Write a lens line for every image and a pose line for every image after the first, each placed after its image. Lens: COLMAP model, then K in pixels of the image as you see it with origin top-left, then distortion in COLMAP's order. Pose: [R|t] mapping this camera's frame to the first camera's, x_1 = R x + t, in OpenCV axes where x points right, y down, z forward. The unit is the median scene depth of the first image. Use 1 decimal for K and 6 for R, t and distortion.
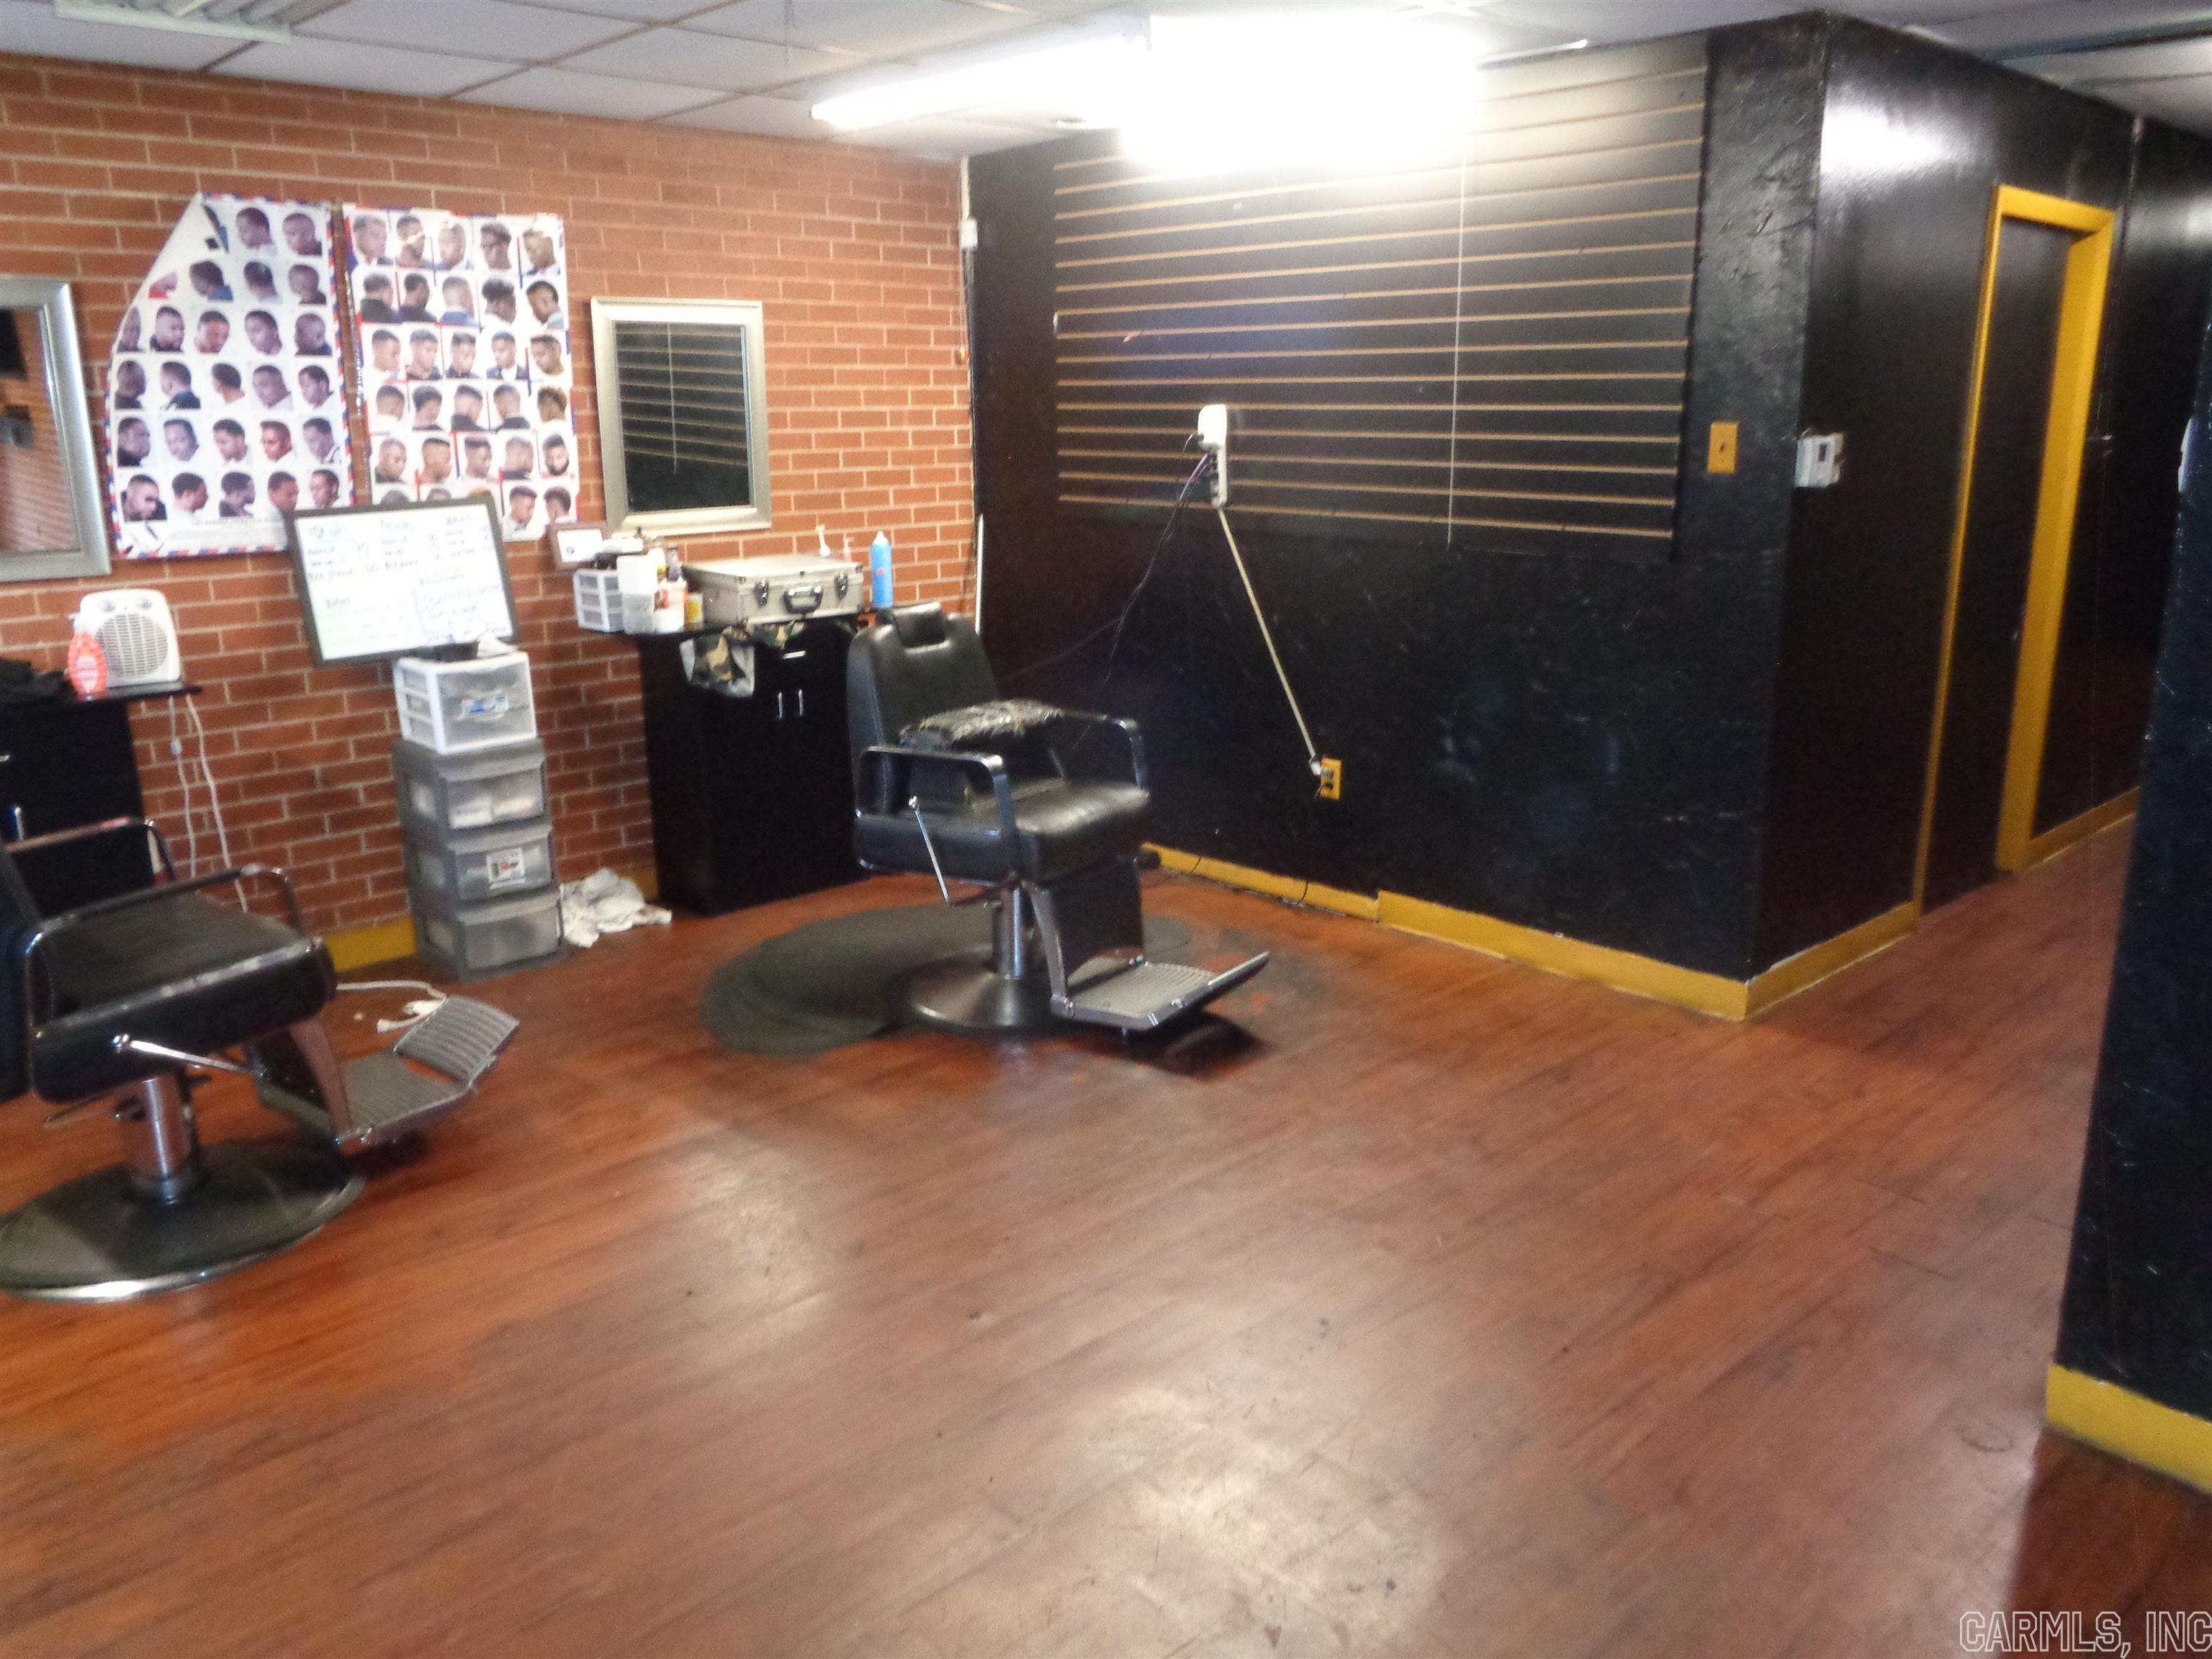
lens RADIAL K [[1642.4, 0, 1106.0], [0, 1642.4, 829.5], [0, 0, 1]] dist [0.004057, 0.003836]
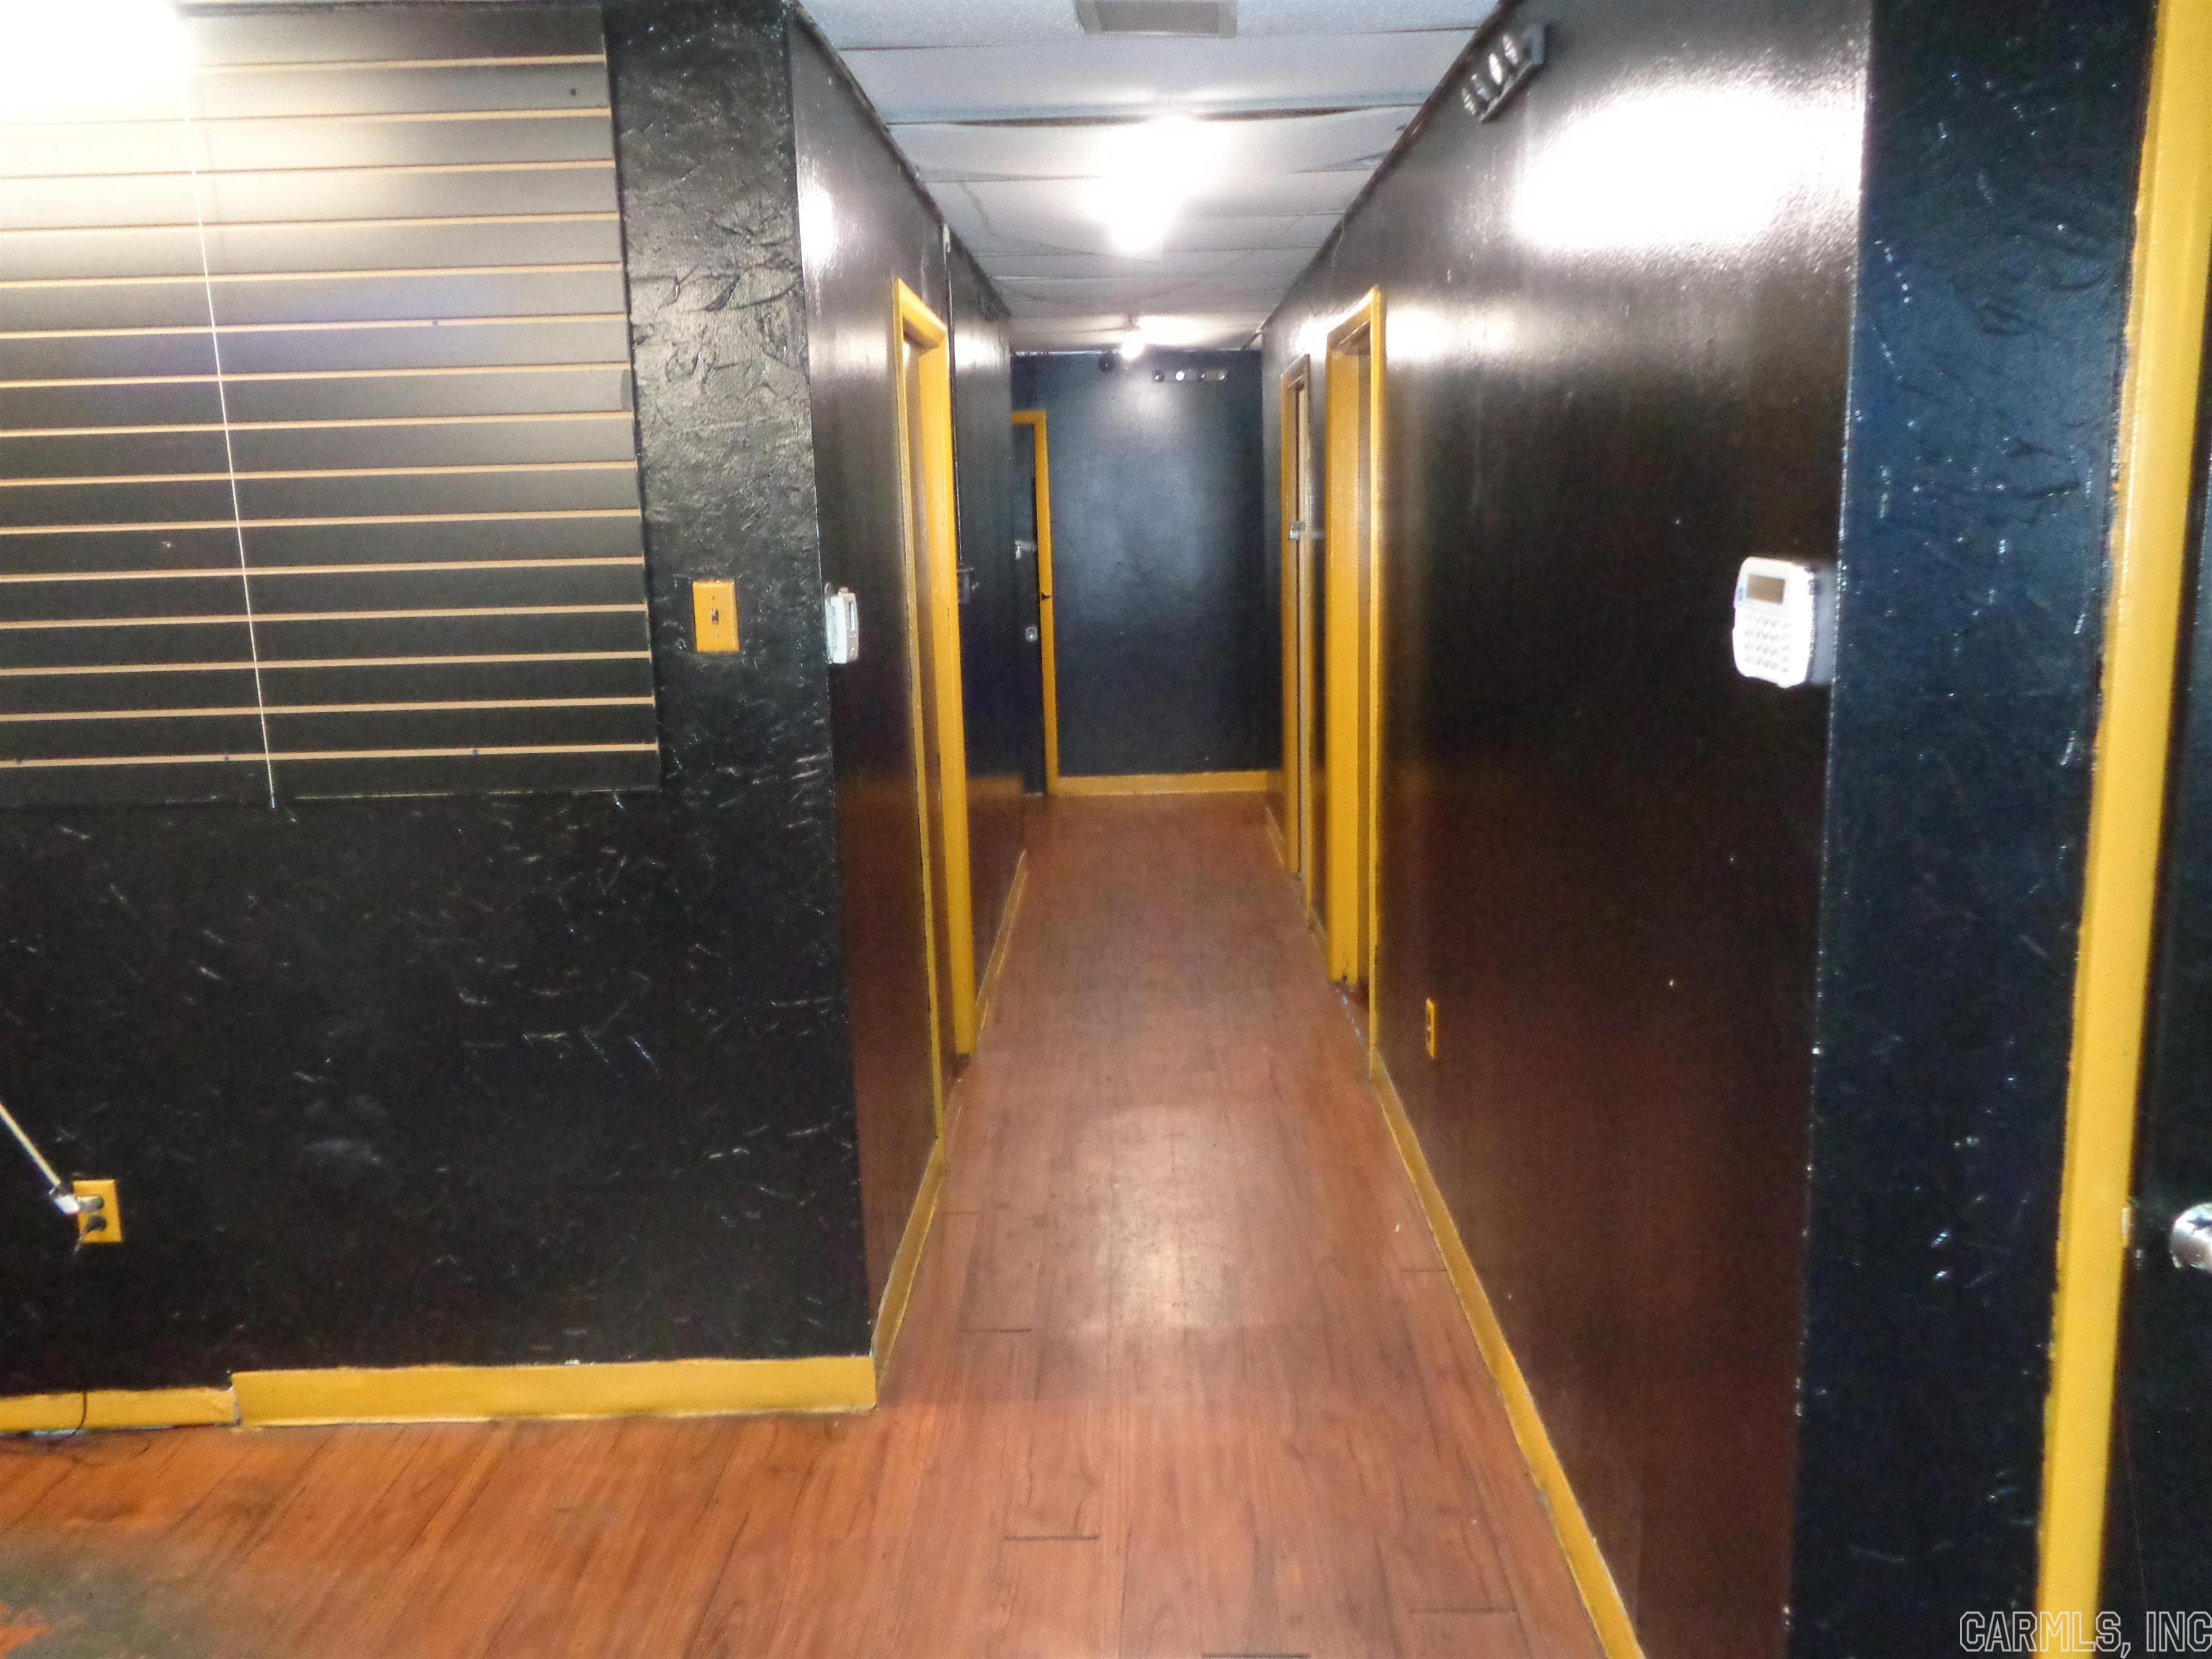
lens RADIAL K [[1668.5, 0, 1106.0], [0, 1668.5, 829.5], [0, 0, 1]] dist [-0.006788, 0.006491]
pose [[0.696258, -0.151678, 0.701583, -0.007398], [0.206881, 0.978346, 0.006202, -0.113365], [-0.687332, 0.140826, 0.712561, 0.399216]]
